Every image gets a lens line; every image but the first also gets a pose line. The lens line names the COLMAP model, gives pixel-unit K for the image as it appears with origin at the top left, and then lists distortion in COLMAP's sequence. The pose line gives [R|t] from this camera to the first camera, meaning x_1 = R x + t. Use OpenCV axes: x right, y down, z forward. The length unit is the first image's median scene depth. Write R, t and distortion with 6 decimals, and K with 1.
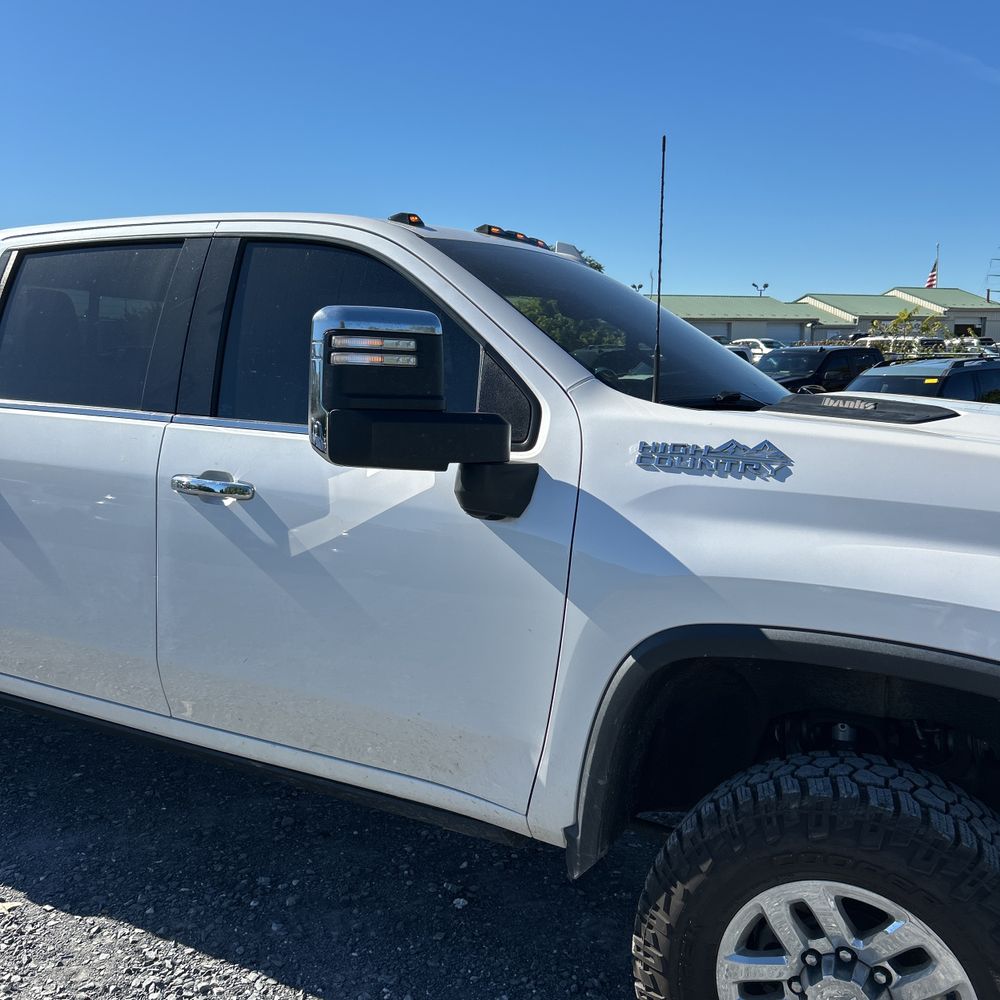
lens RADIAL K [[1007.4, 0, 490.5], [0, 1007.4, 481.1], [0, 0, 1]] dist [0.017344, 0.000000]
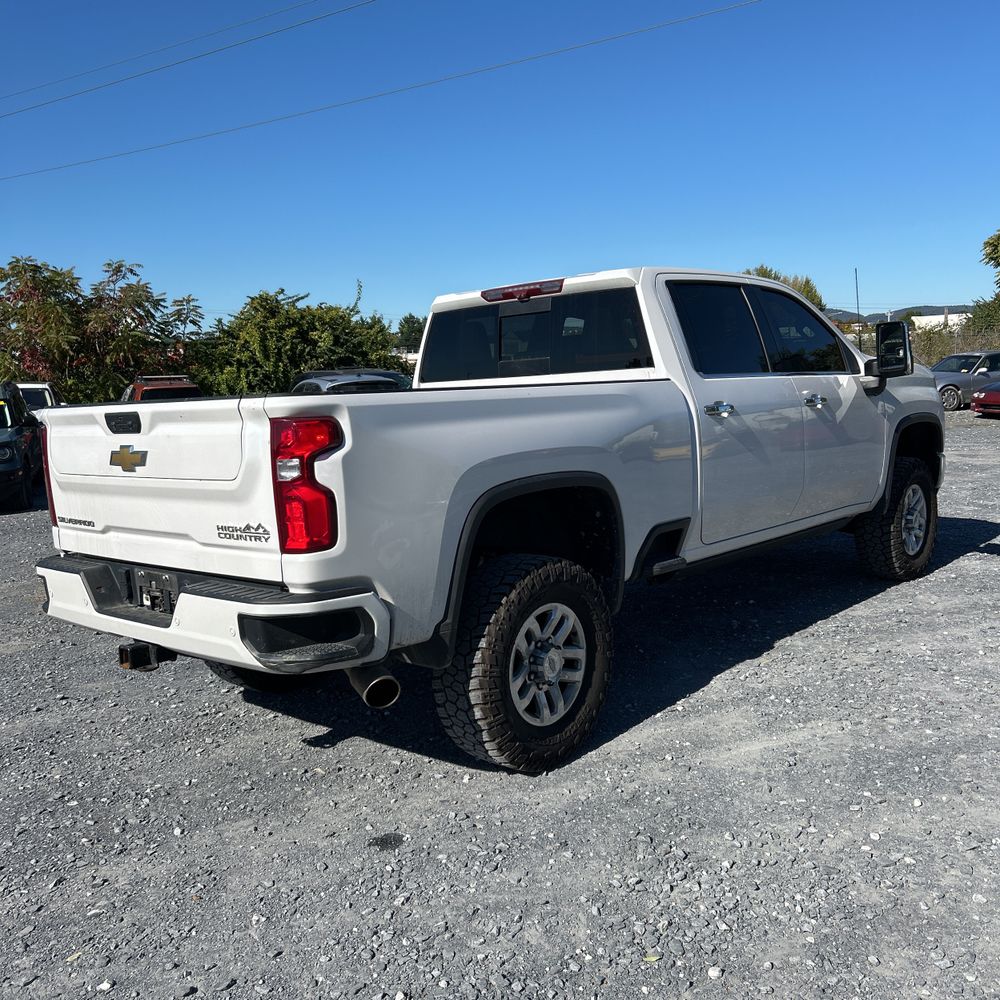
lens RADIAL K [[1007.4, 0, 499.1], [0, 1007.4, 497.1], [0, 0, 1]] dist [0.017344, 0.000000]
pose [[0.240035, -0.143394, 0.960115, -2.768065], [0.165201, 0.980638, 0.105158, -0.143511], [-0.956604, 0.133370, 0.259077, 1.183368]]
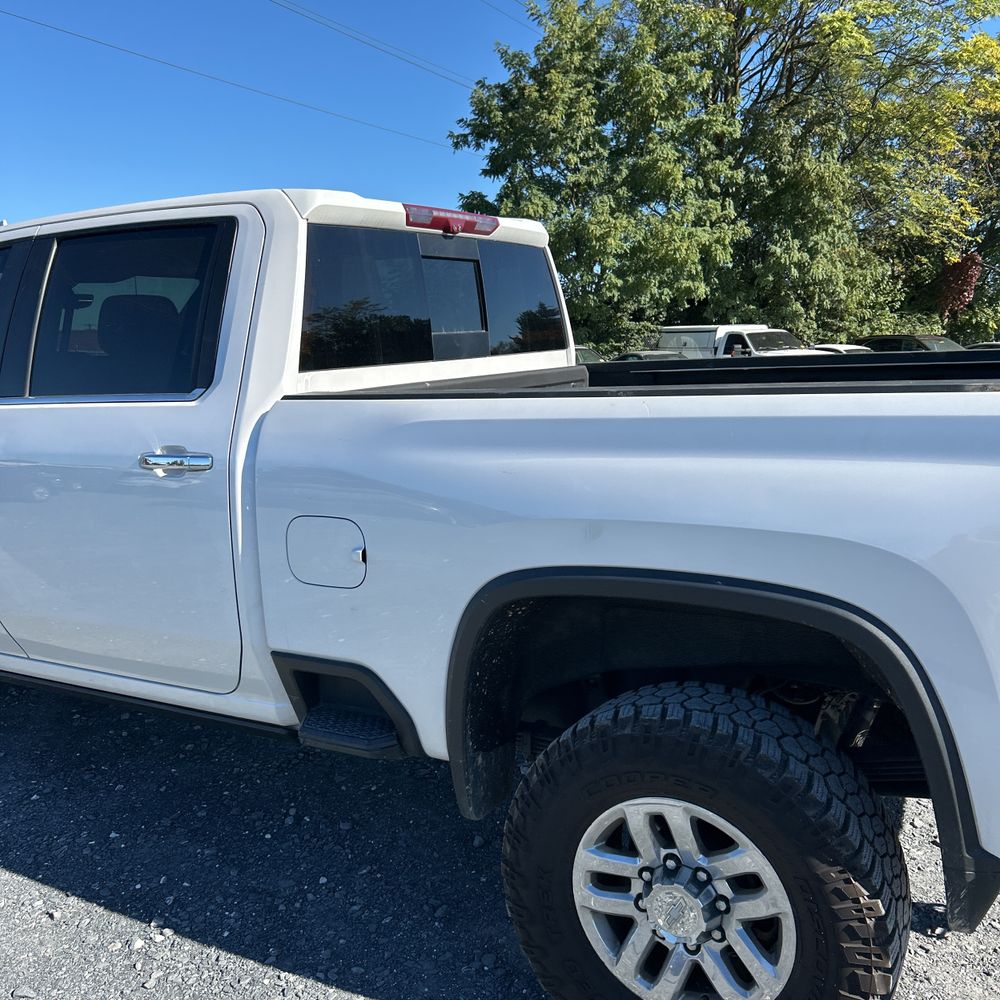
lens RADIAL K [[1007.4, 0, 483.6], [0, 1007.4, 502.8], [0, 0, 1]] dist [0.017344, 0.000000]
pose [[-0.998409, 0.007553, 0.055881, -0.699003], [0.022723, 0.960855, 0.276120, -0.353162], [-0.051608, 0.276950, -0.959497, 3.037383]]
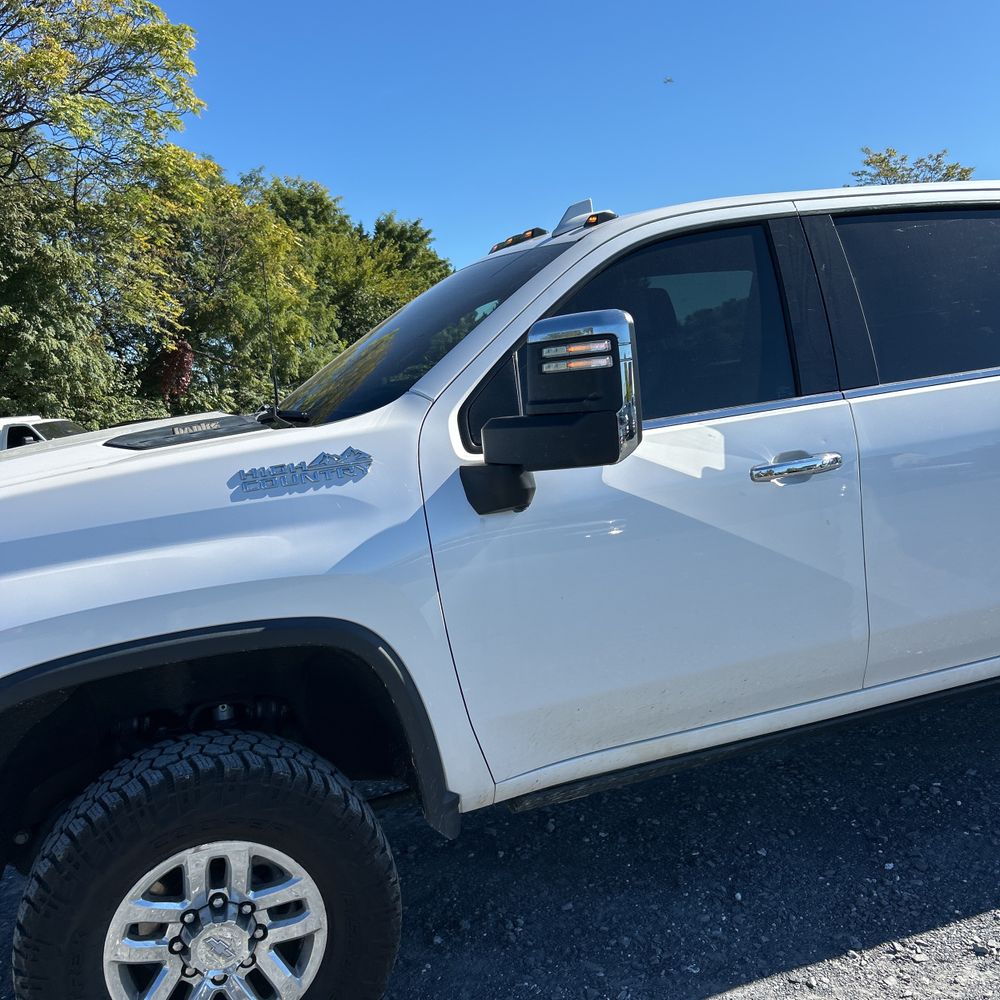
lens RADIAL K [[1007.4, 0, 485.4], [0, 1007.4, 509.6], [0, 0, 1]] dist [0.017344, 0.000000]
pose [[-0.698588, 0.149566, -0.699718, 1.081559], [0.005948, 0.979089, 0.203344, -0.239733], [0.715500, 0.137891, -0.684869, 2.293702]]
